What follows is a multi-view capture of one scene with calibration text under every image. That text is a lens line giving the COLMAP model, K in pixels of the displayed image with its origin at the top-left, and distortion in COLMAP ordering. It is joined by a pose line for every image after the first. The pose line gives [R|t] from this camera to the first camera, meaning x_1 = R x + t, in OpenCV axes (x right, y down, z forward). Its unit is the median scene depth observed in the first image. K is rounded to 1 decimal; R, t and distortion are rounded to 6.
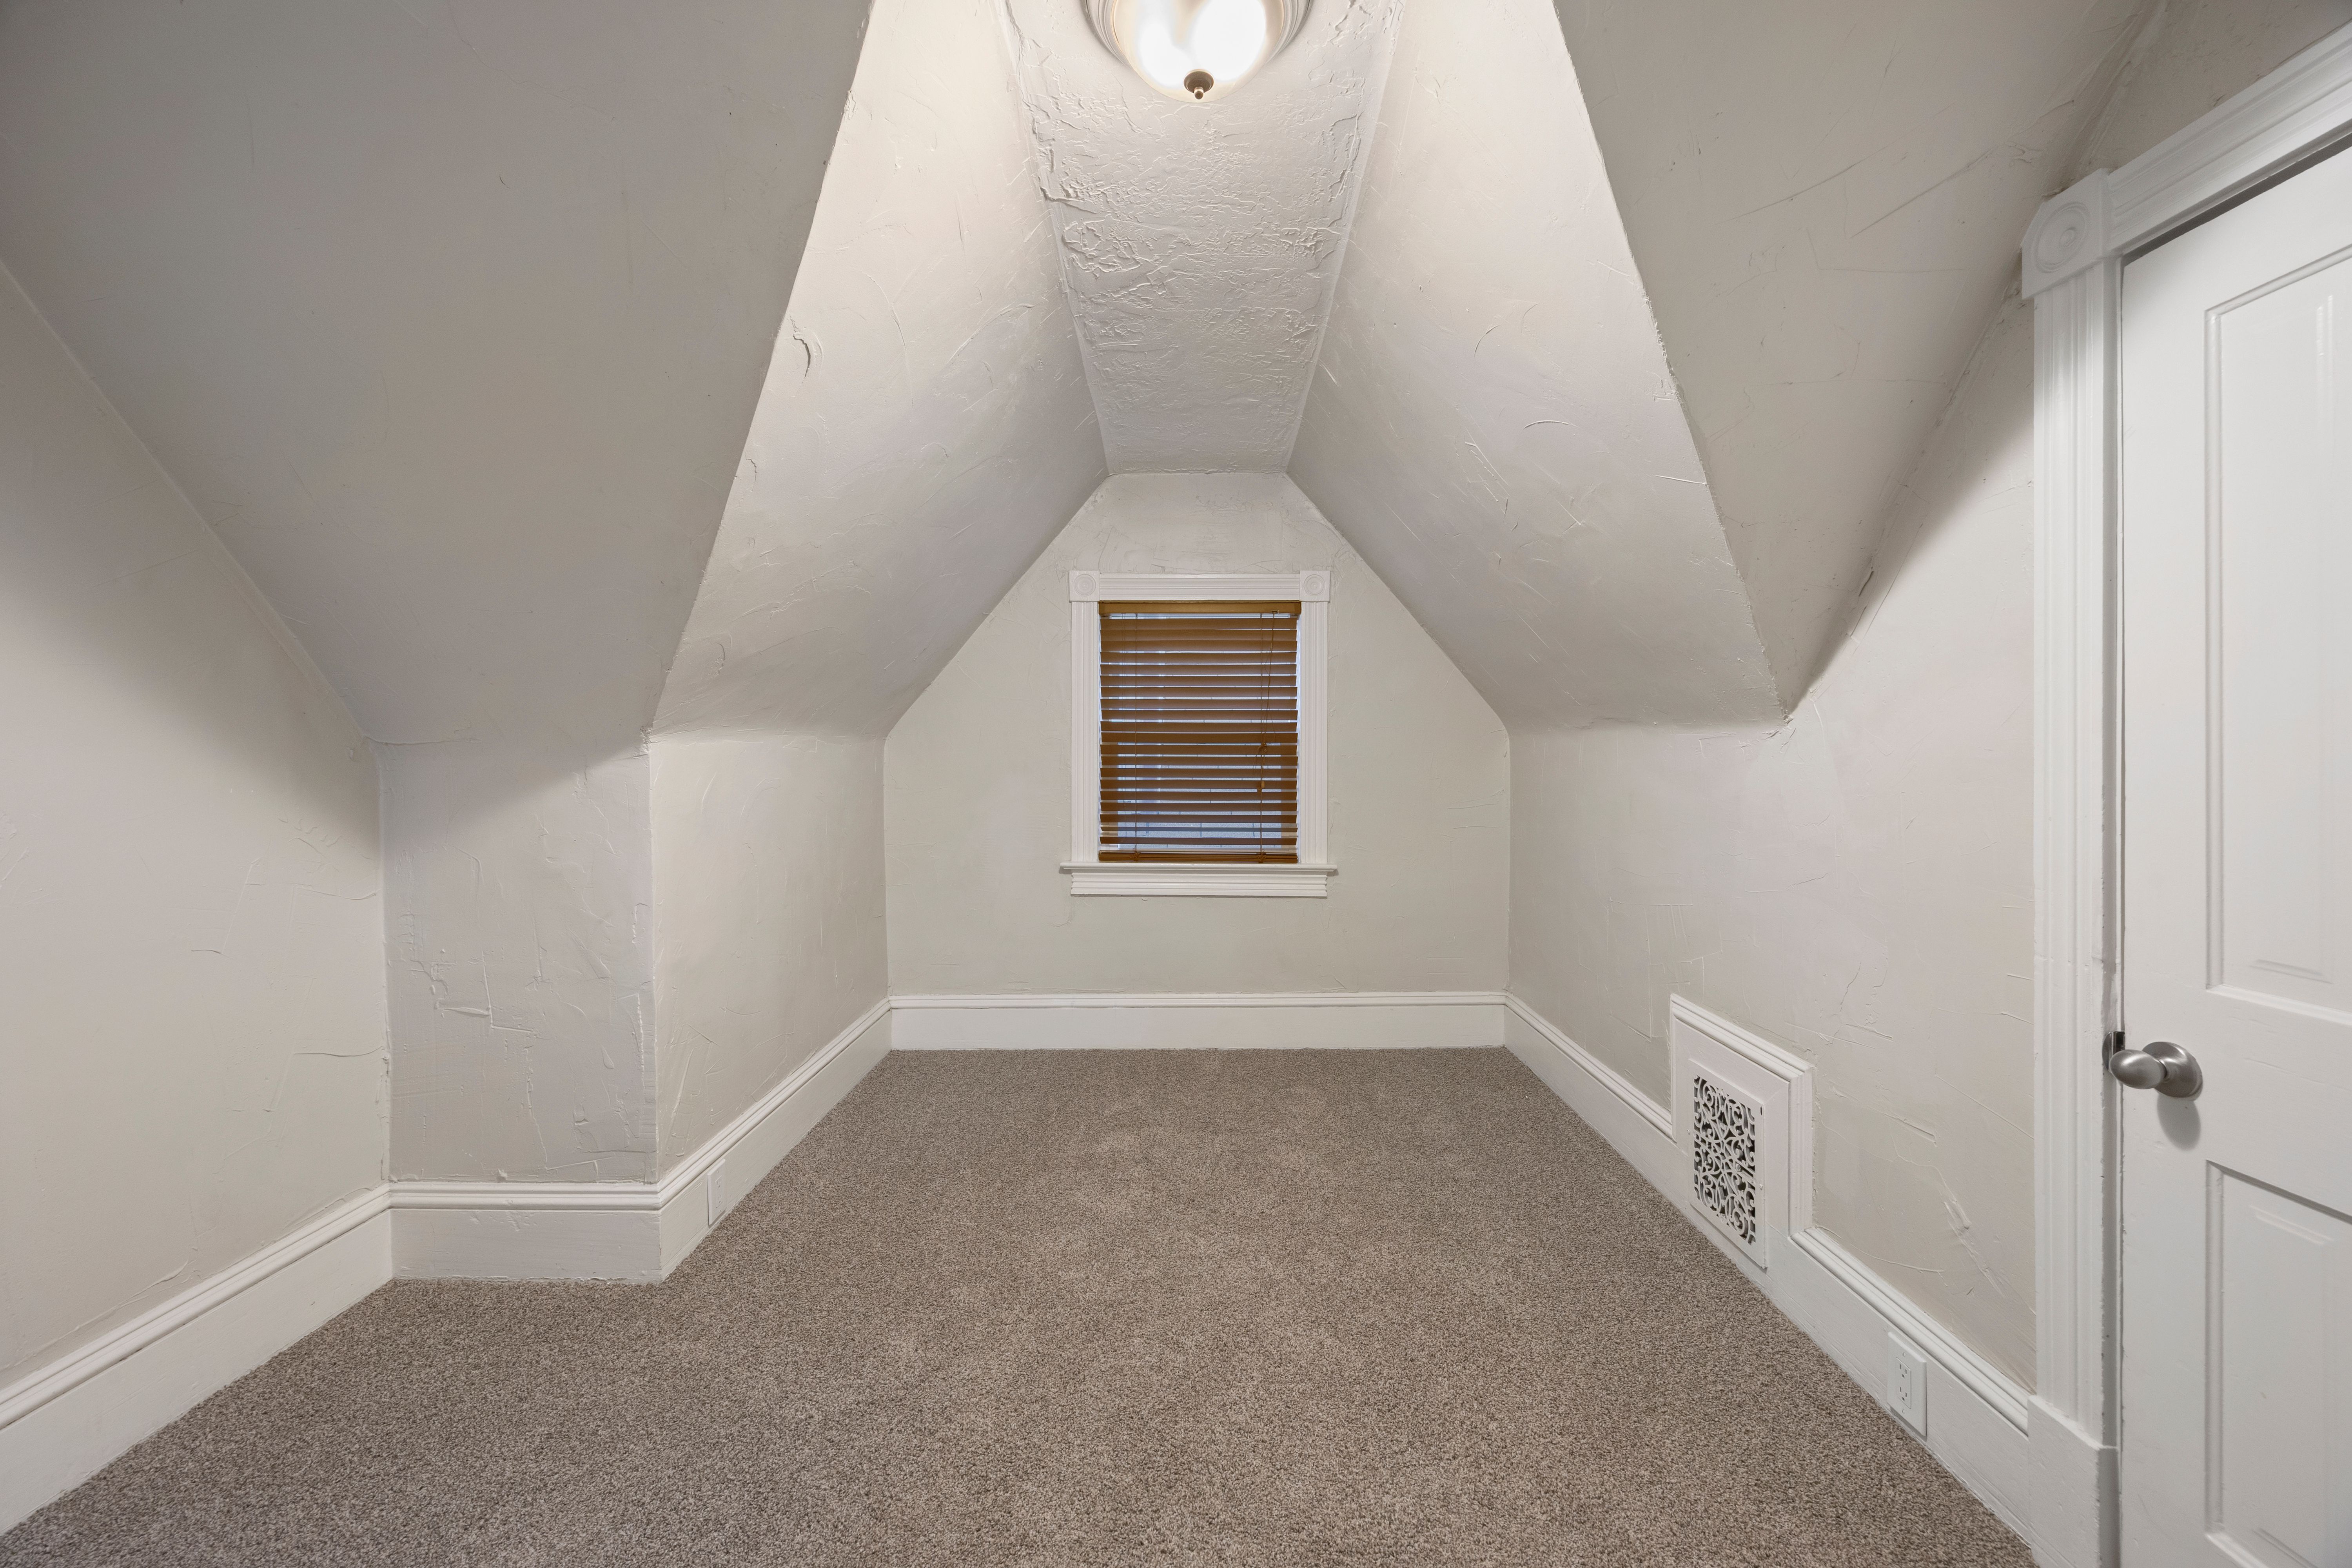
lens RADIAL K [[904.0, 0, 1179.8], [0, 904.0, 768.2], [0, 0, 1]] dist [0.002184, 0.000266]
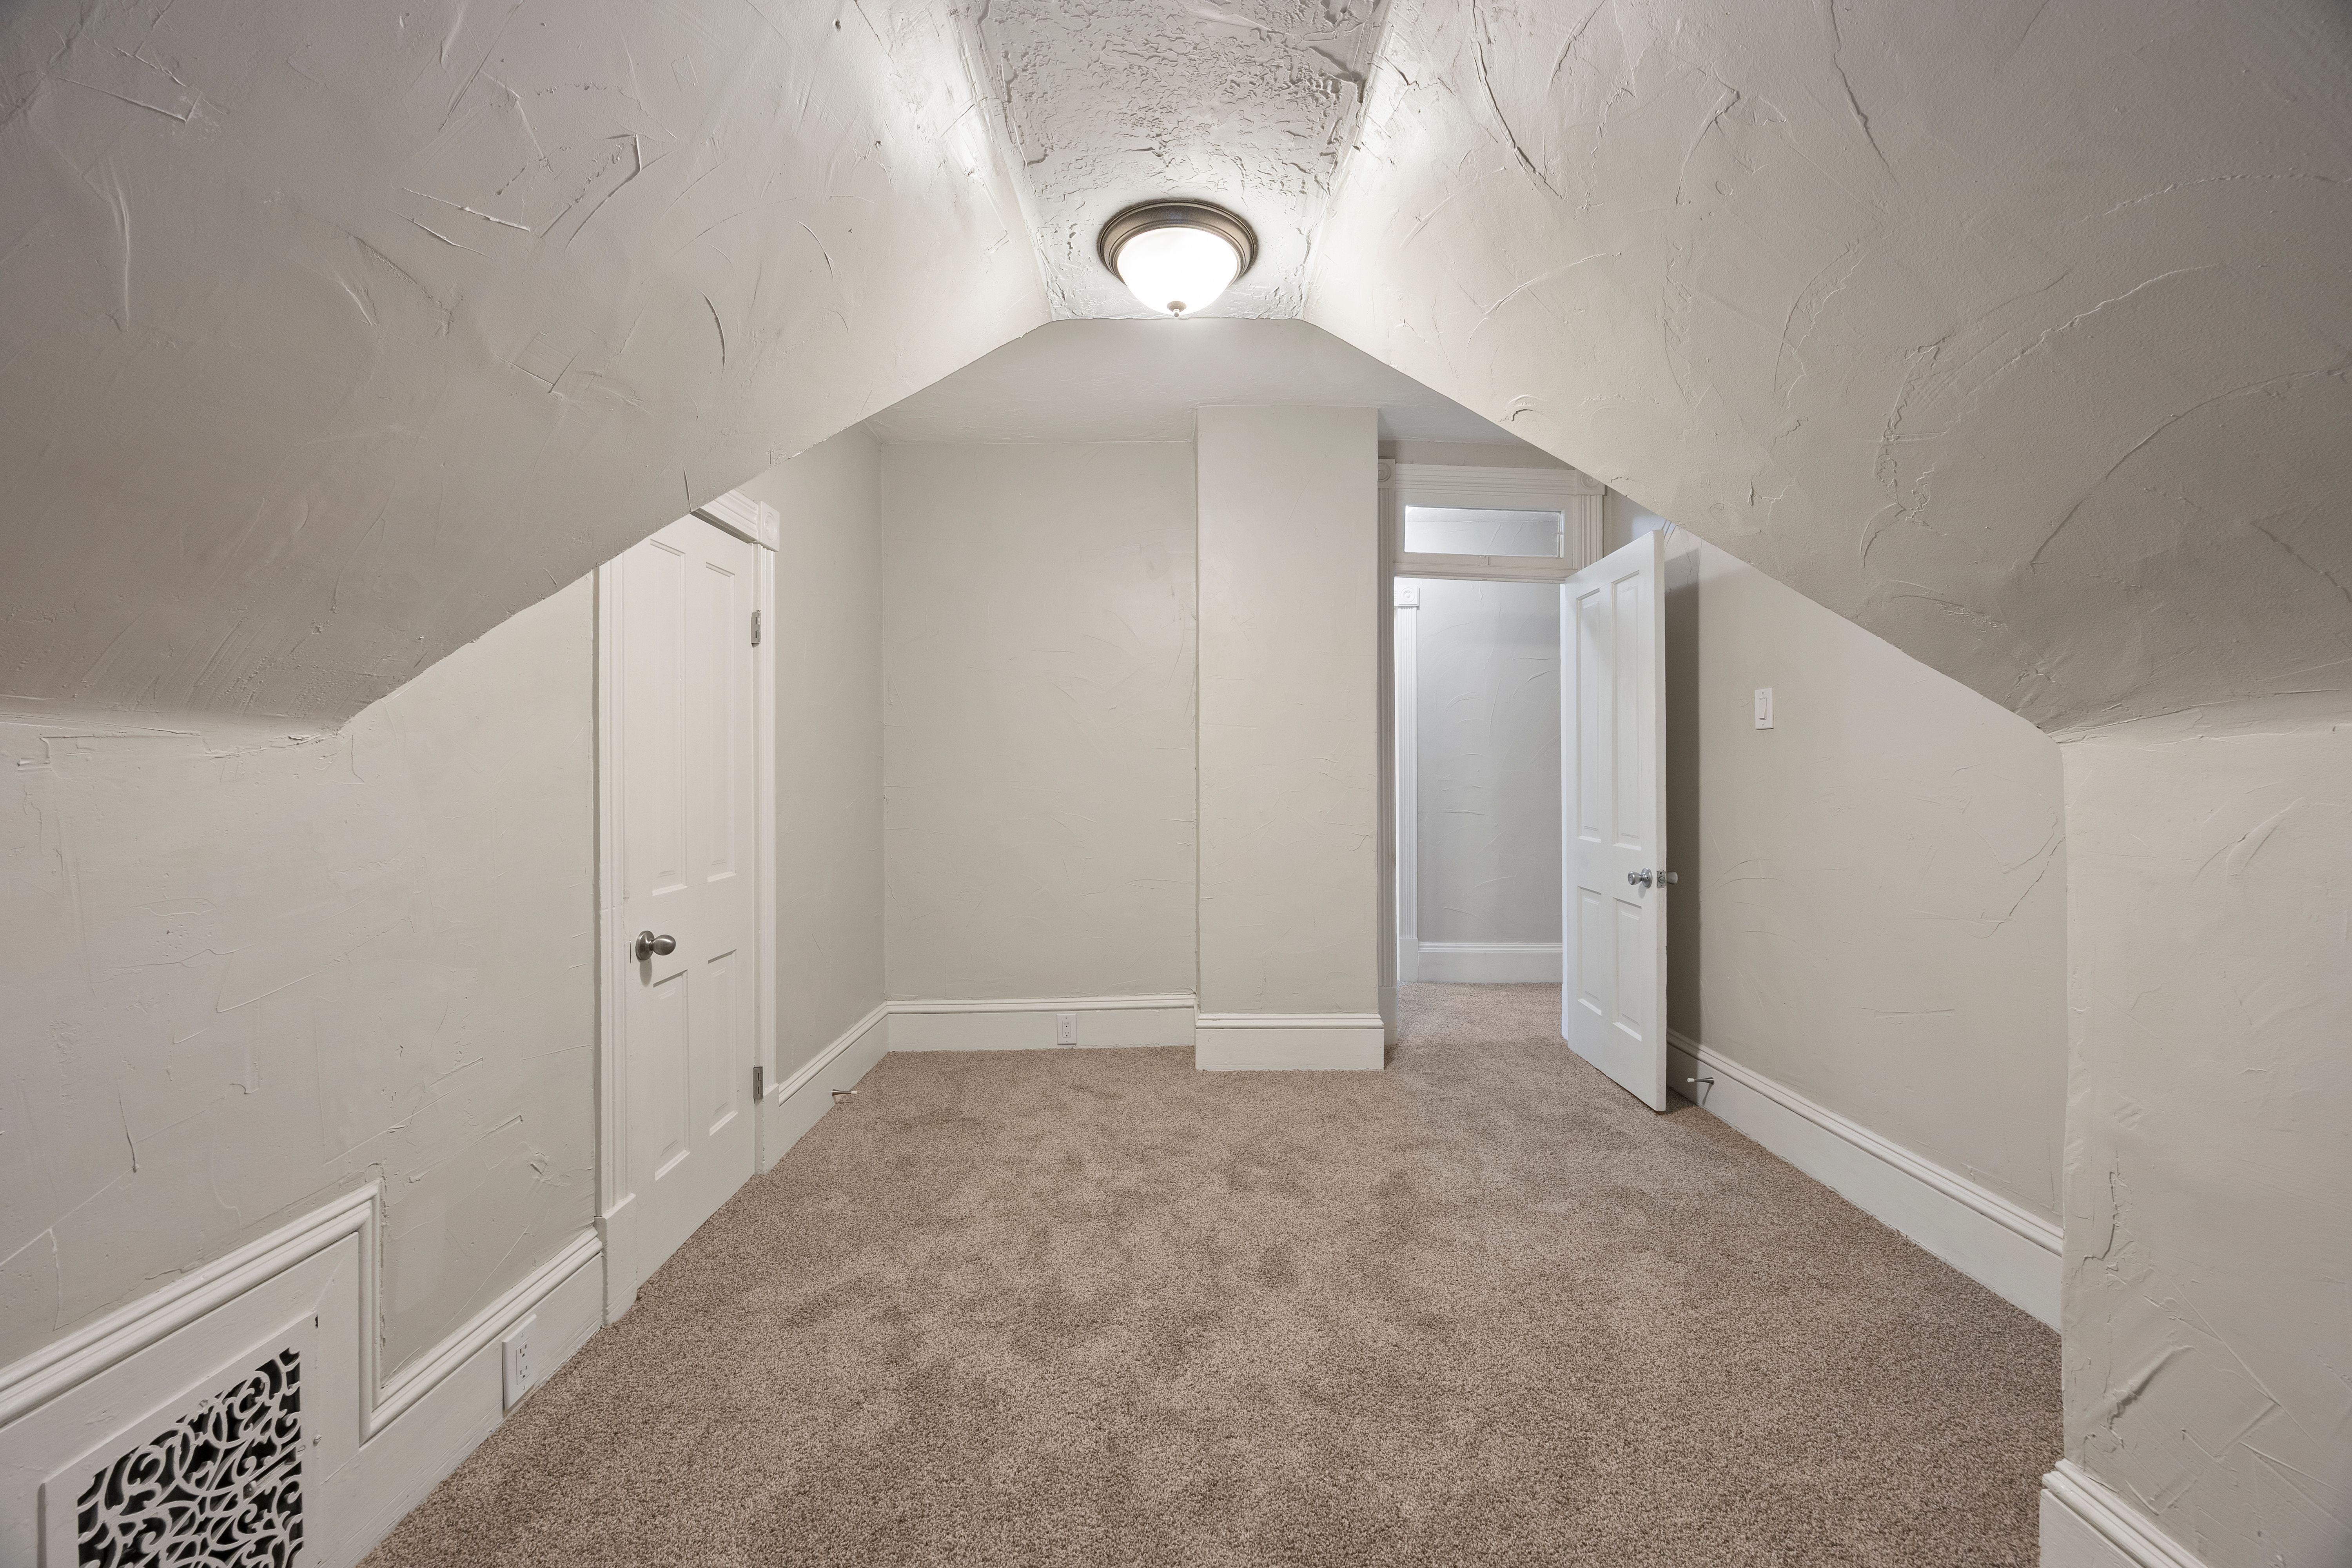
lens RADIAL K [[904.0, 0, 1179.8], [0, 904.0, 768.2], [0, 0, 1]] dist [0.002184, 0.000266]
pose [[-0.999521, 0.006146, -0.030338, 0.042876], [0.005919, 0.999954, 0.007579, -0.018112], [0.030383, 0.007395, -0.999511, 1.629138]]
